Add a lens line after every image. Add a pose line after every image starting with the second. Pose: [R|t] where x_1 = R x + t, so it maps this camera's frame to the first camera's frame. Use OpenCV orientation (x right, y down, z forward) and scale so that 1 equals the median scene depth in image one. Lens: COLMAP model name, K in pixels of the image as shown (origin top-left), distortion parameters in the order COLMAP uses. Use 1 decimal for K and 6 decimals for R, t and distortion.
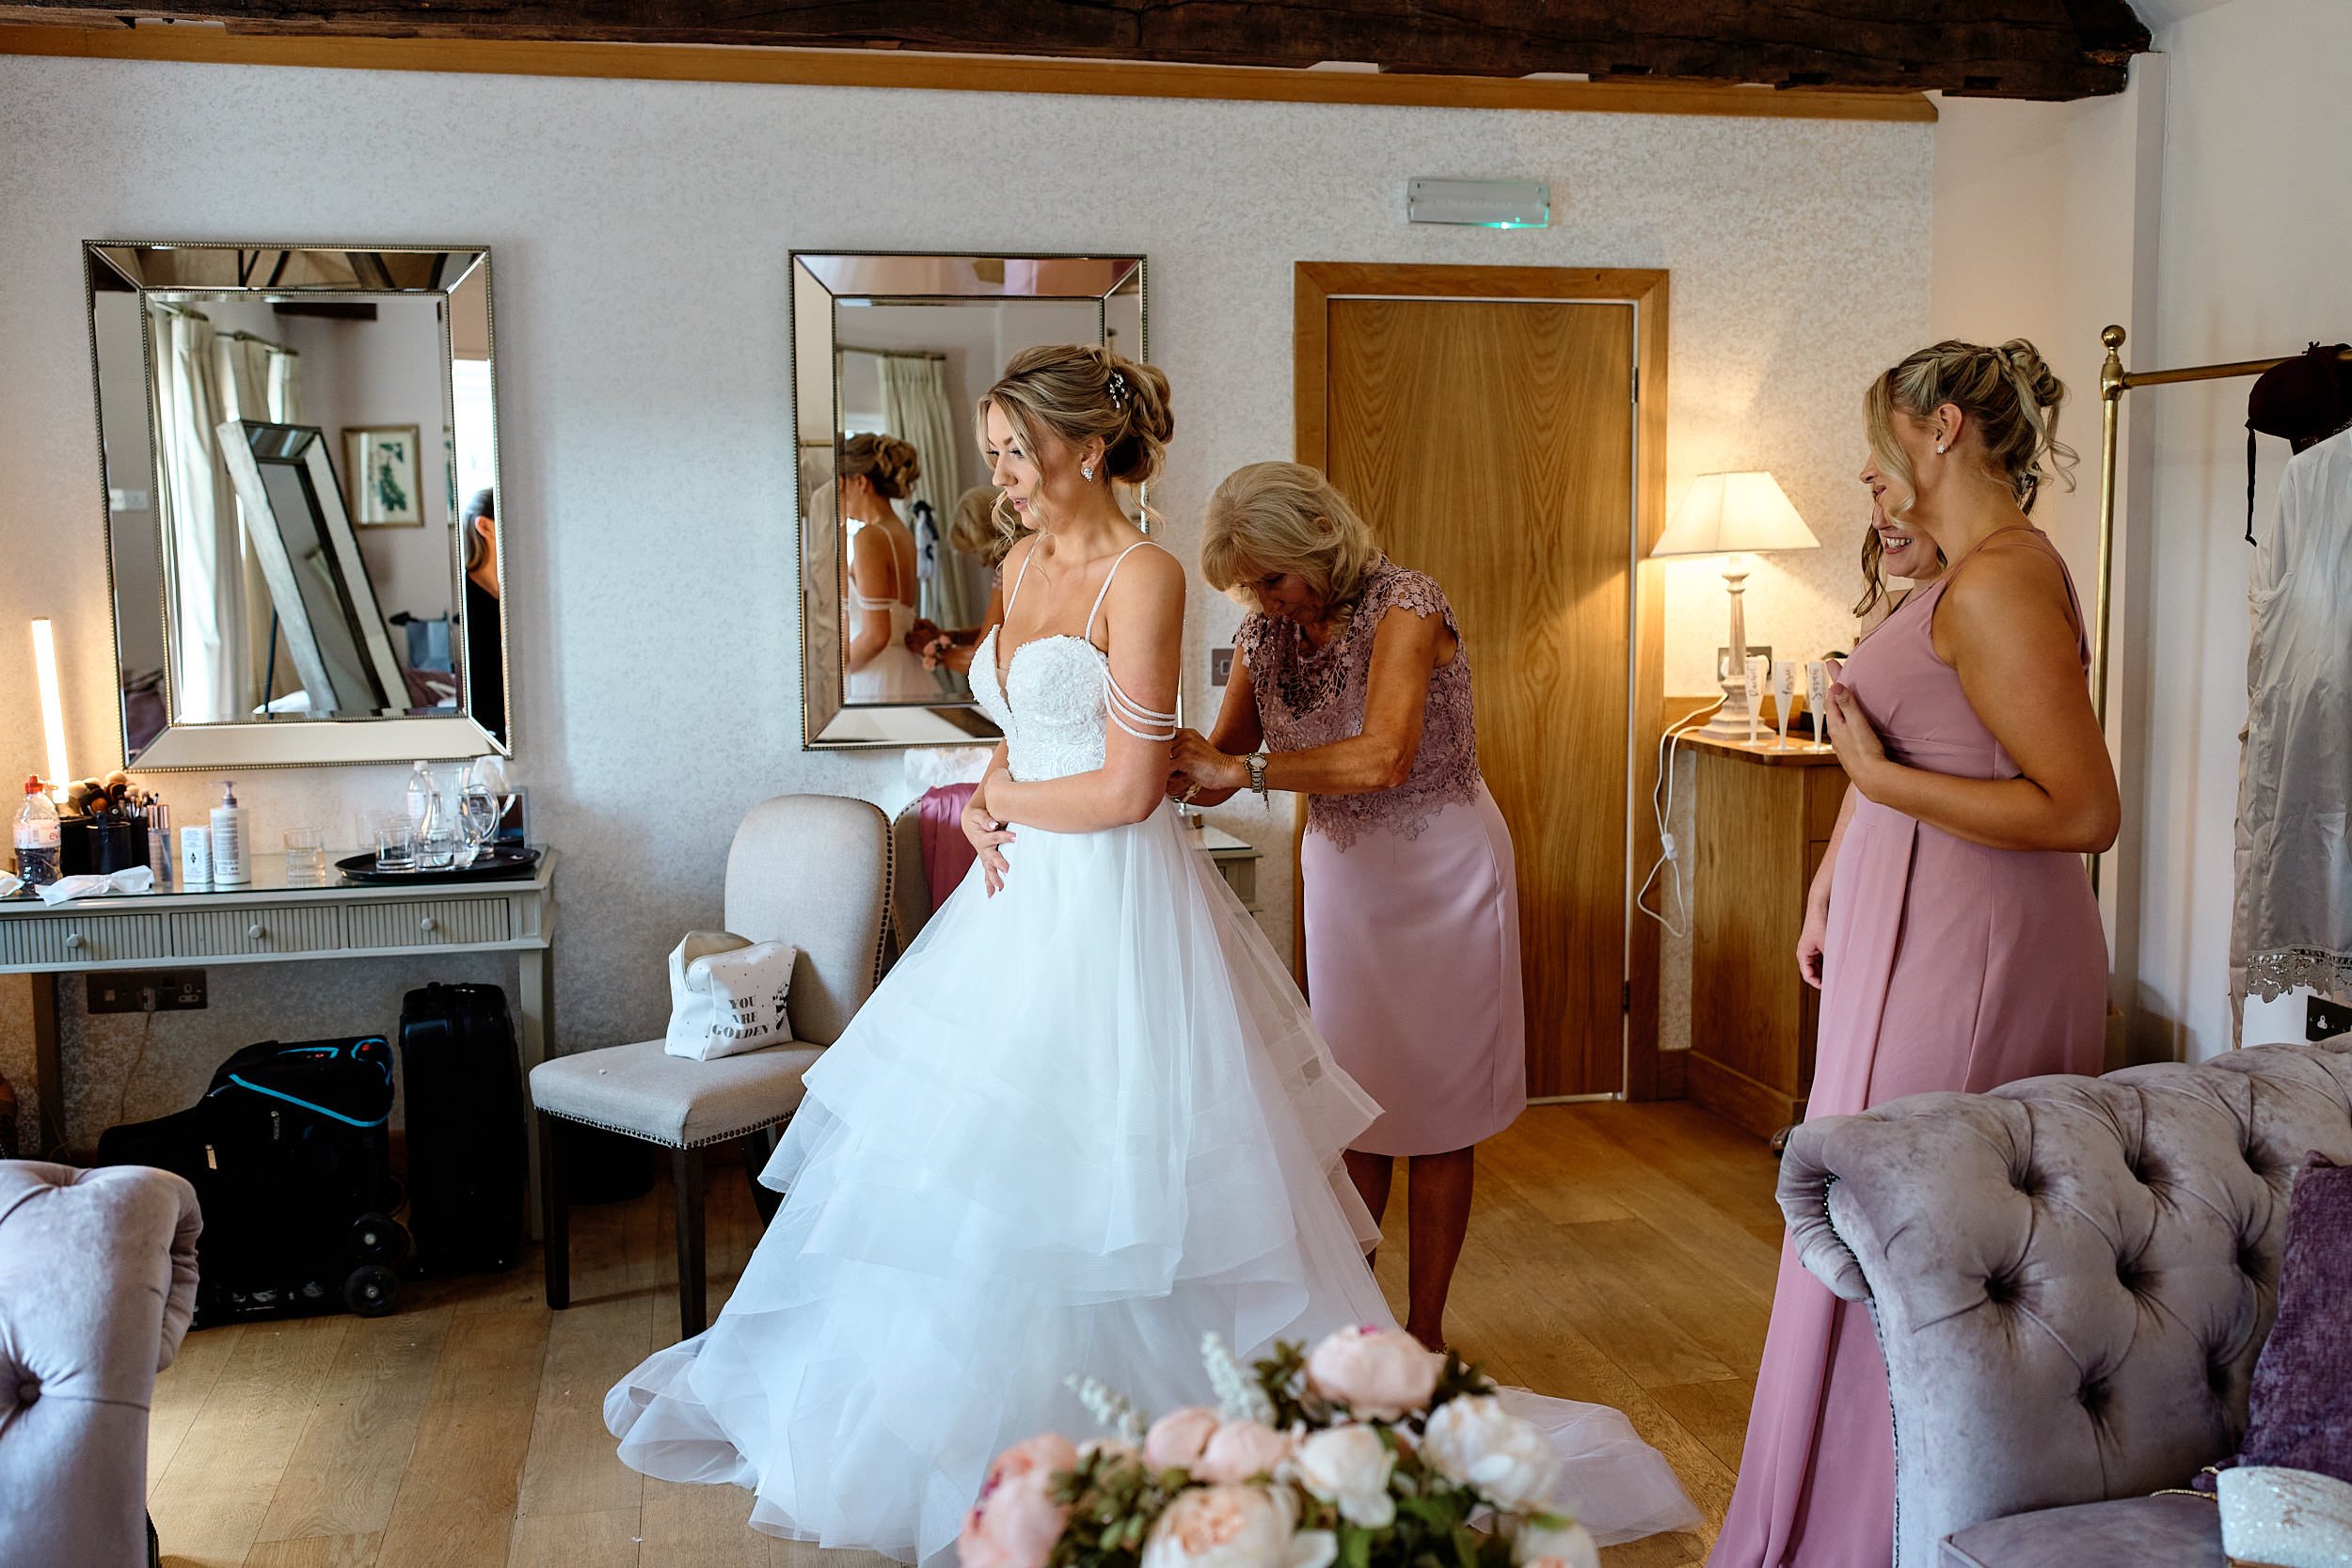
lens RADIAL K [[2292.7, 0, 1177.5], [0, 2292.7, 768.7], [0, 0, 1]] dist [0.039499, 0.000000]
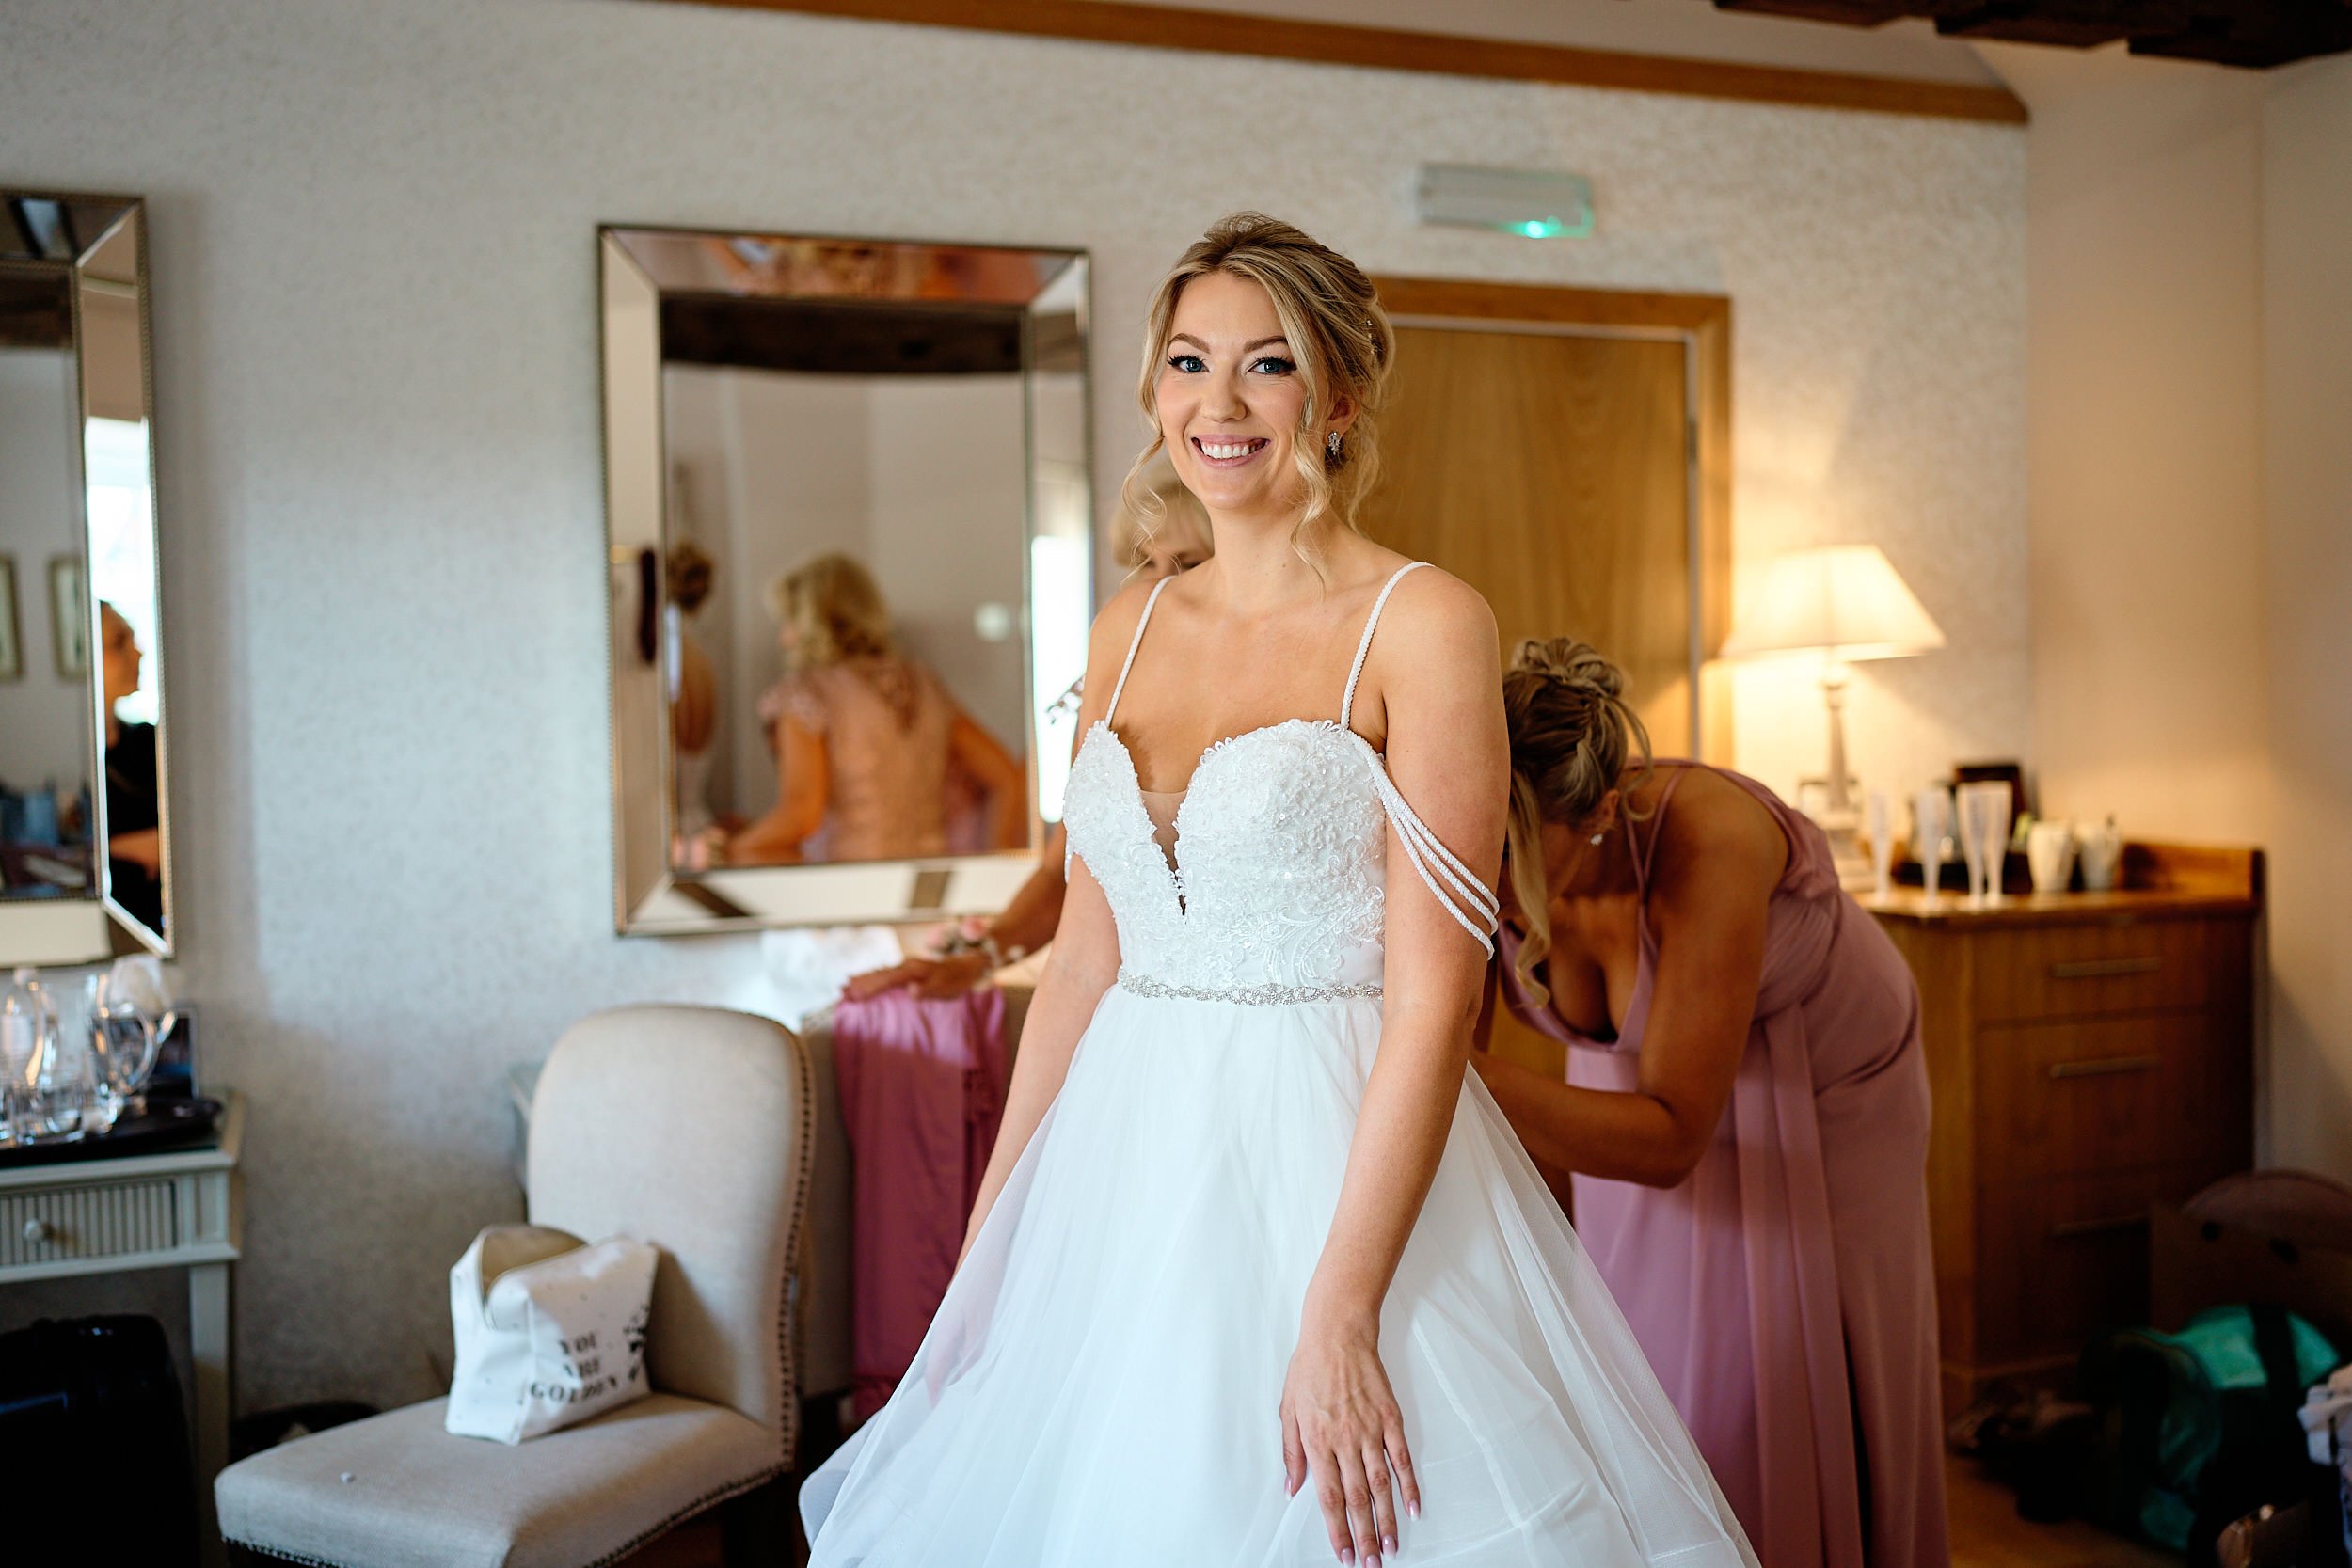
lens RADIAL K [[2292.7, 0, 1180.3], [0, 2292.7, 789.3], [0, 0, 1]] dist [0.039499, 0.000000]
pose [[0.988108, -0.013955, 0.153126, -0.099201], [0.023951, 0.997686, -0.063626, -0.004174], [-0.151884, 0.066537, 0.986156, 0.282264]]
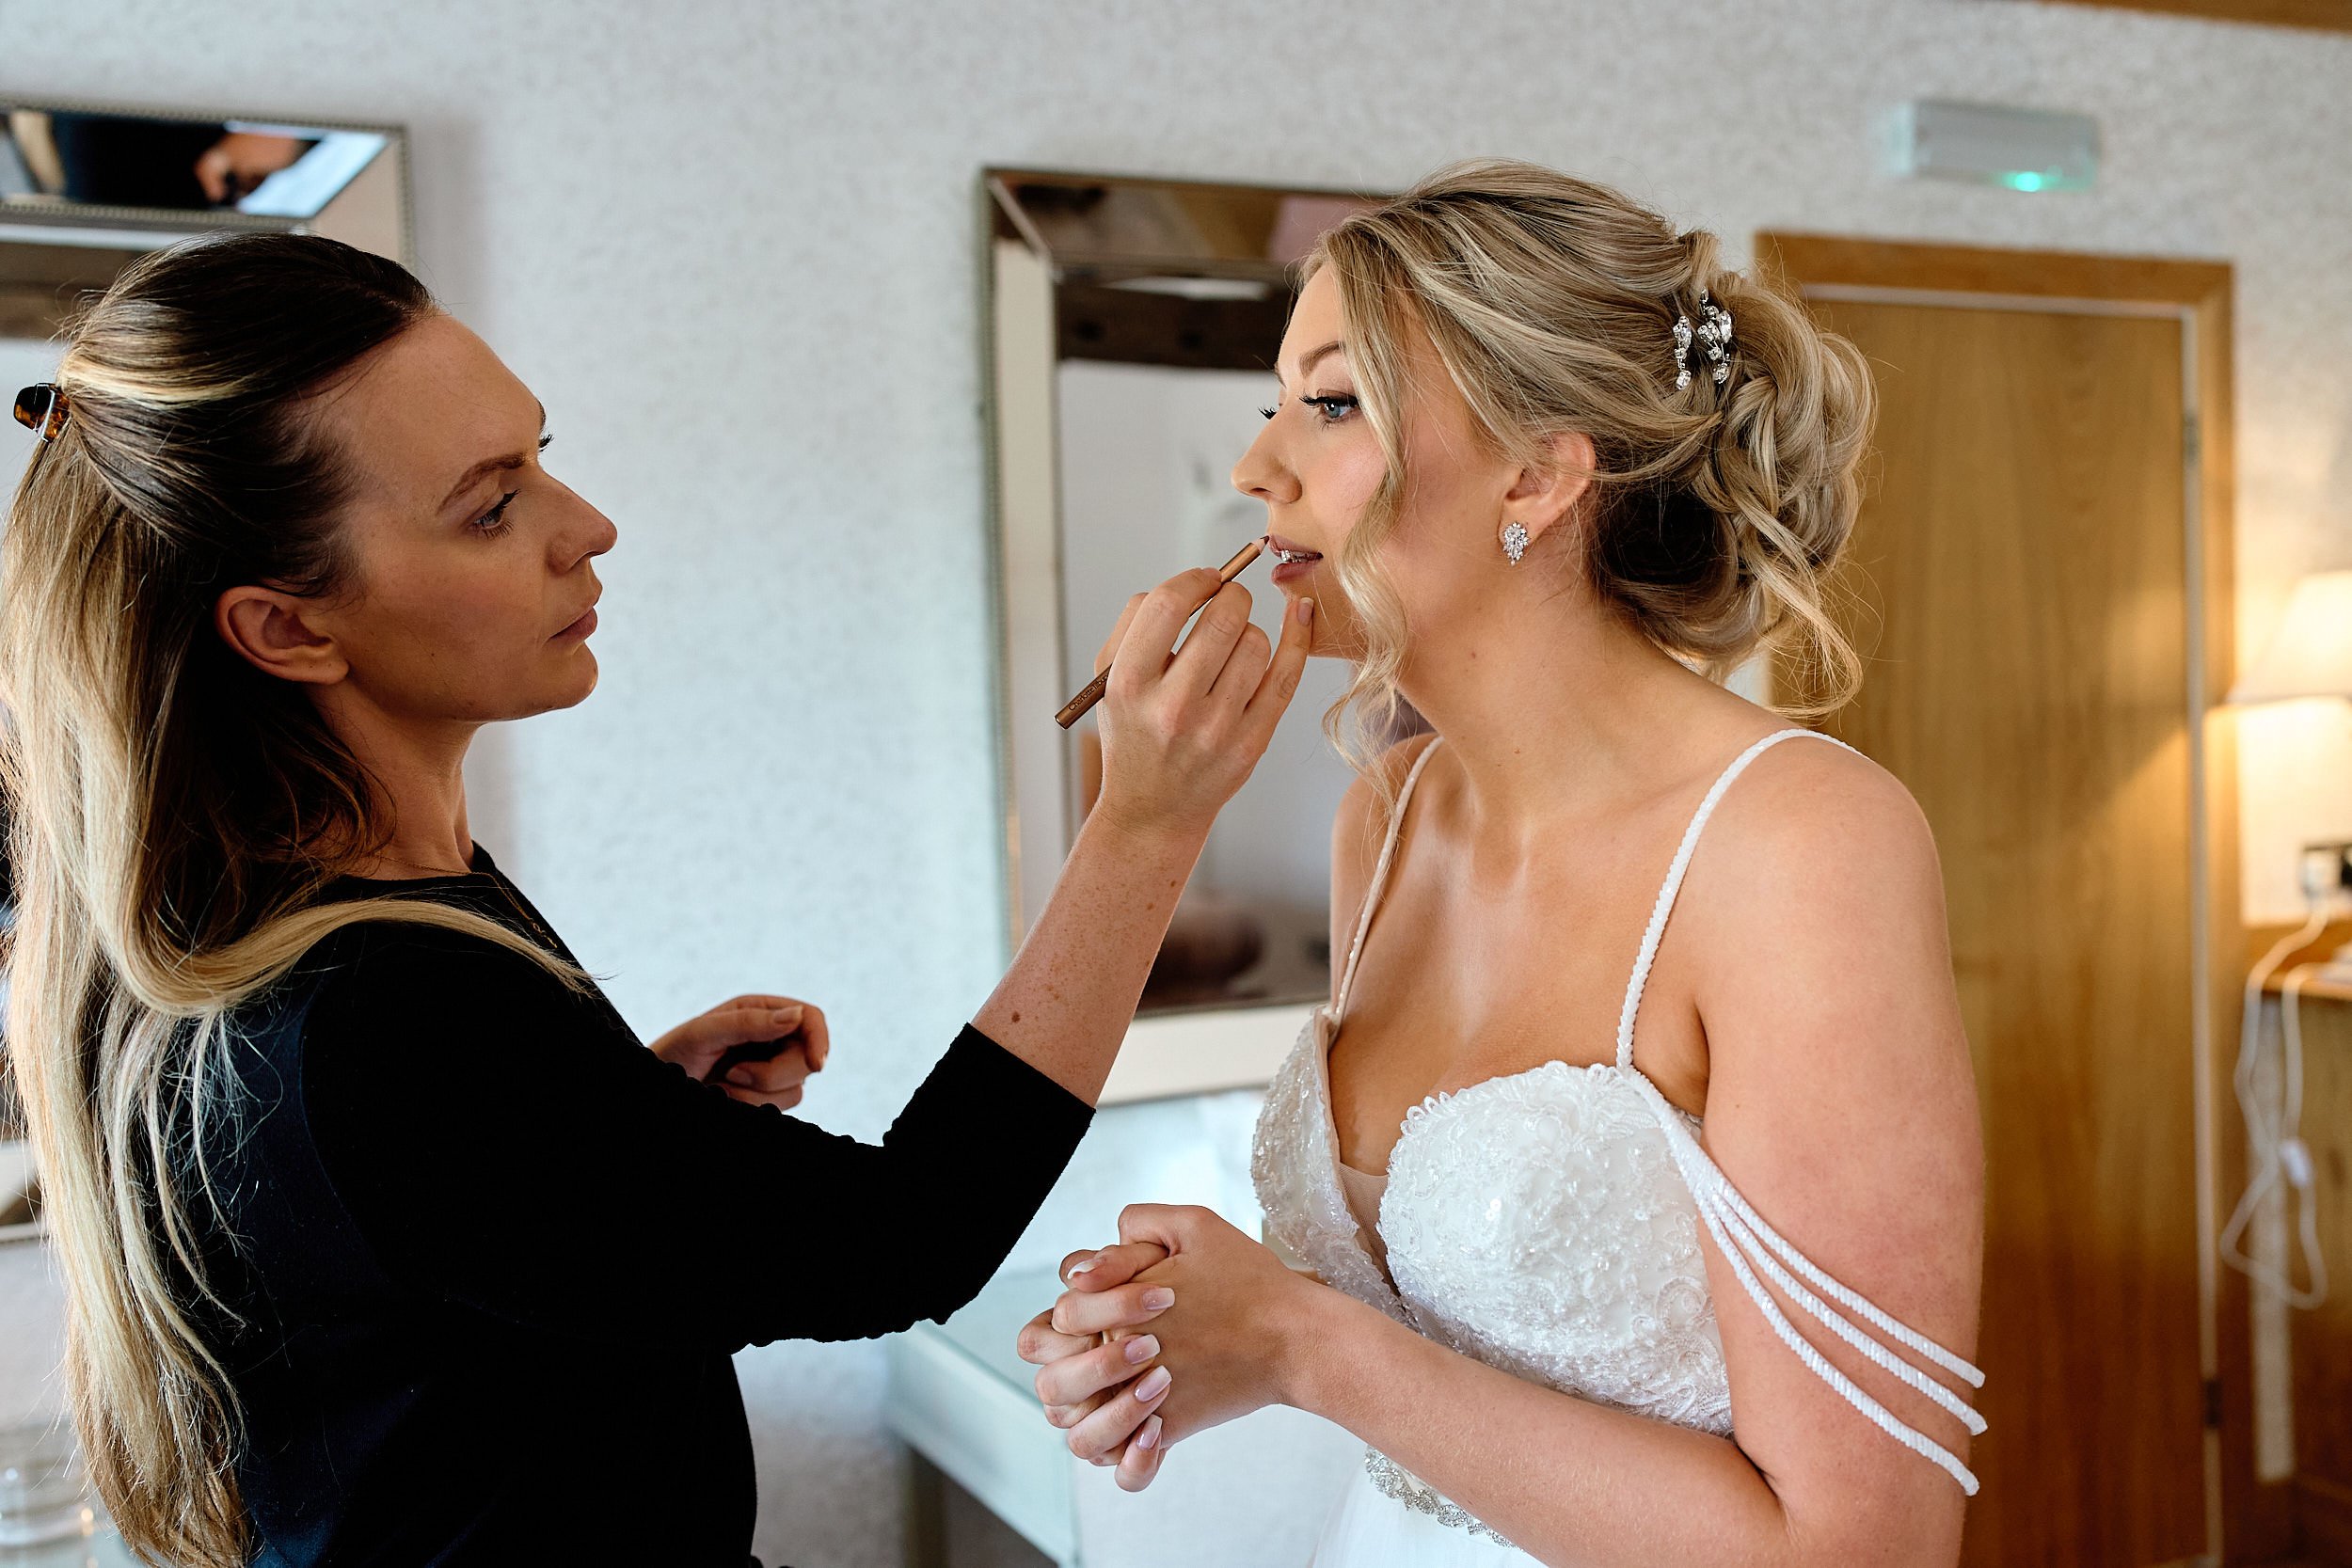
lens RADIAL K [[2292.7, 0, 1162.3], [0, 2292.7, 789.9], [0, 0, 1]] dist [0.039499, 0.000000]
pose [[0.972679, -0.034226, 0.229618, -0.244756], [0.048579, 0.997183, -0.057146, -0.050069], [-0.227015, 0.066740, 0.971602, 0.473841]]
